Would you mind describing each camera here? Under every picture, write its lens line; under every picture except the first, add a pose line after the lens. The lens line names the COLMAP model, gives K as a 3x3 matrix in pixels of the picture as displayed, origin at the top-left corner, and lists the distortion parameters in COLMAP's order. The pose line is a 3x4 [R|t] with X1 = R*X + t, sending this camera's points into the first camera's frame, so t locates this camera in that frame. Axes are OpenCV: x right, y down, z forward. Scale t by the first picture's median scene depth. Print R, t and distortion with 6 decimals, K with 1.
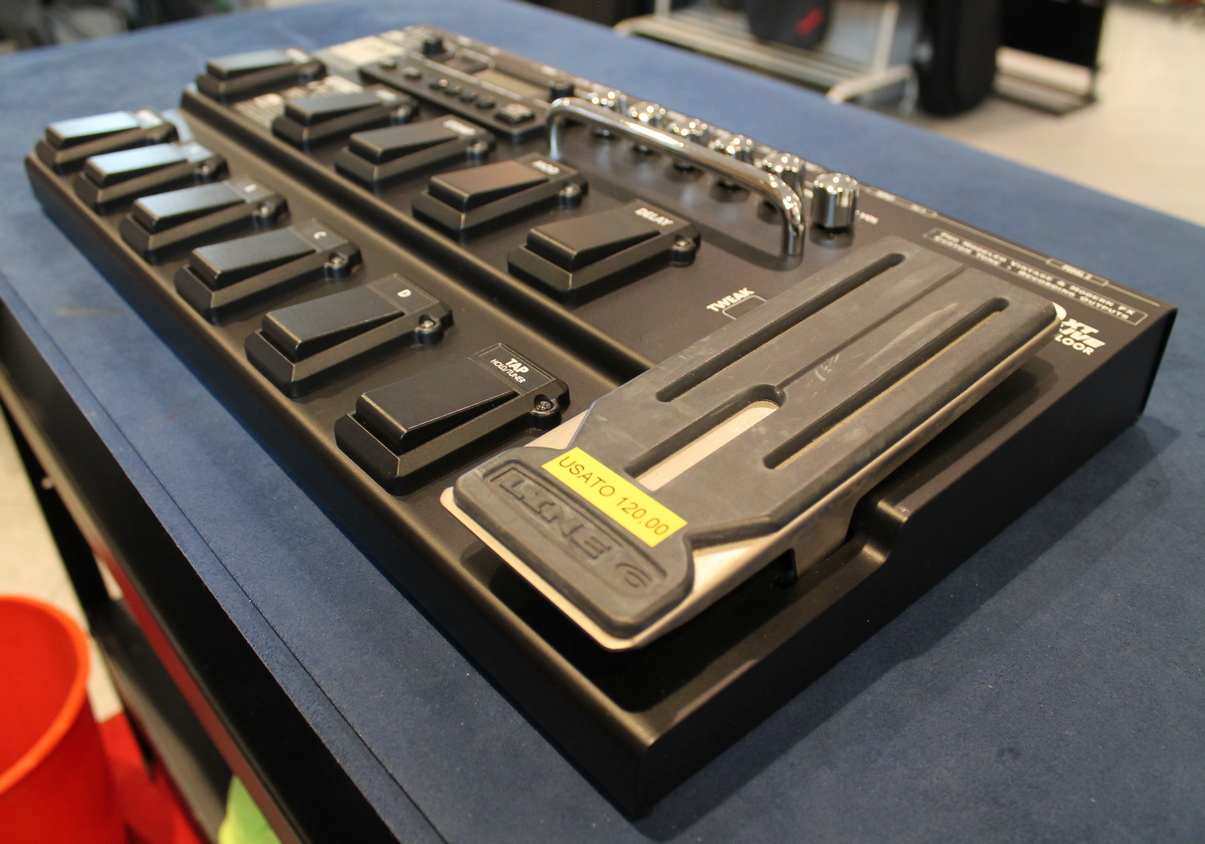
lens RADIAL K [[969.7, 0, 602.5], [0, 969.7, 422.0], [0, 0, 1]] dist [-0.107585, 0.002868]
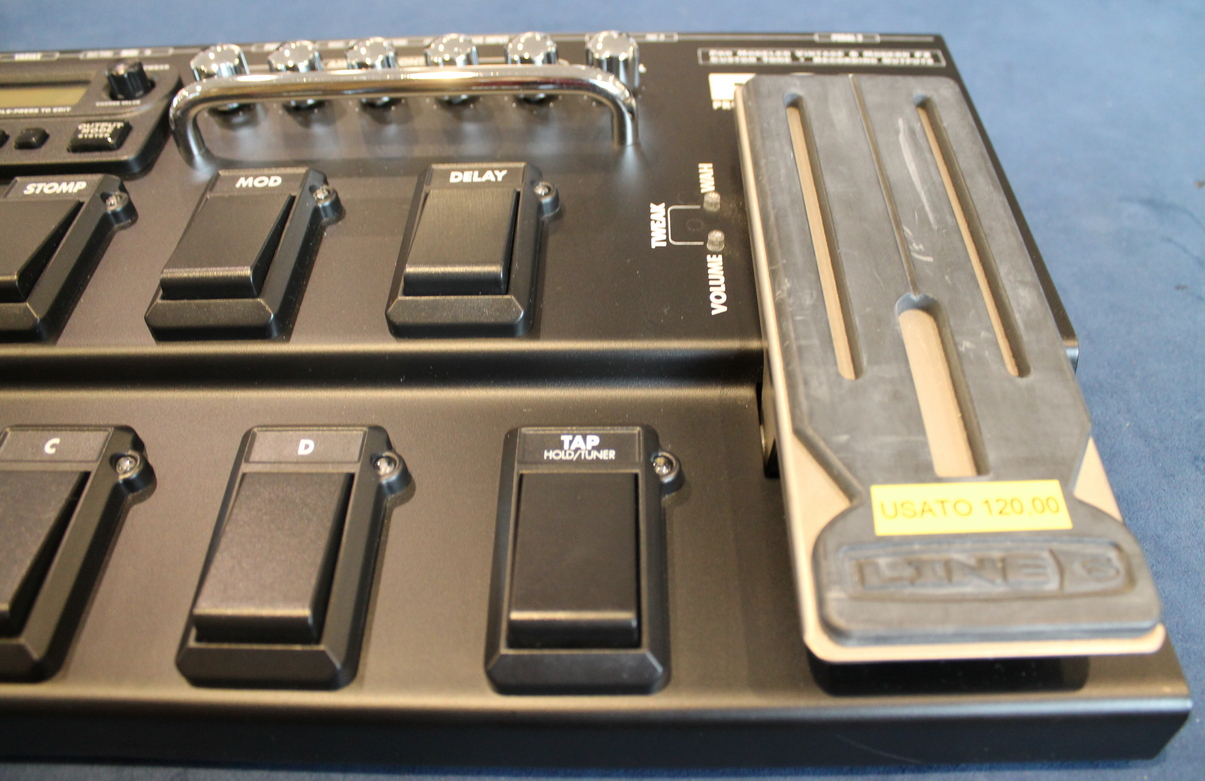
lens RADIAL K [[998.5, 0, 602.5], [0, 998.5, 390.5], [0, 0, 1]] dist [-0.156115, 0.086760]
pose [[0.674751, -0.543369, 0.499461, -0.360865], [0.465986, 0.838441, 0.282621, -0.246592], [-0.572336, 0.042043, 0.818941, 0.320058]]
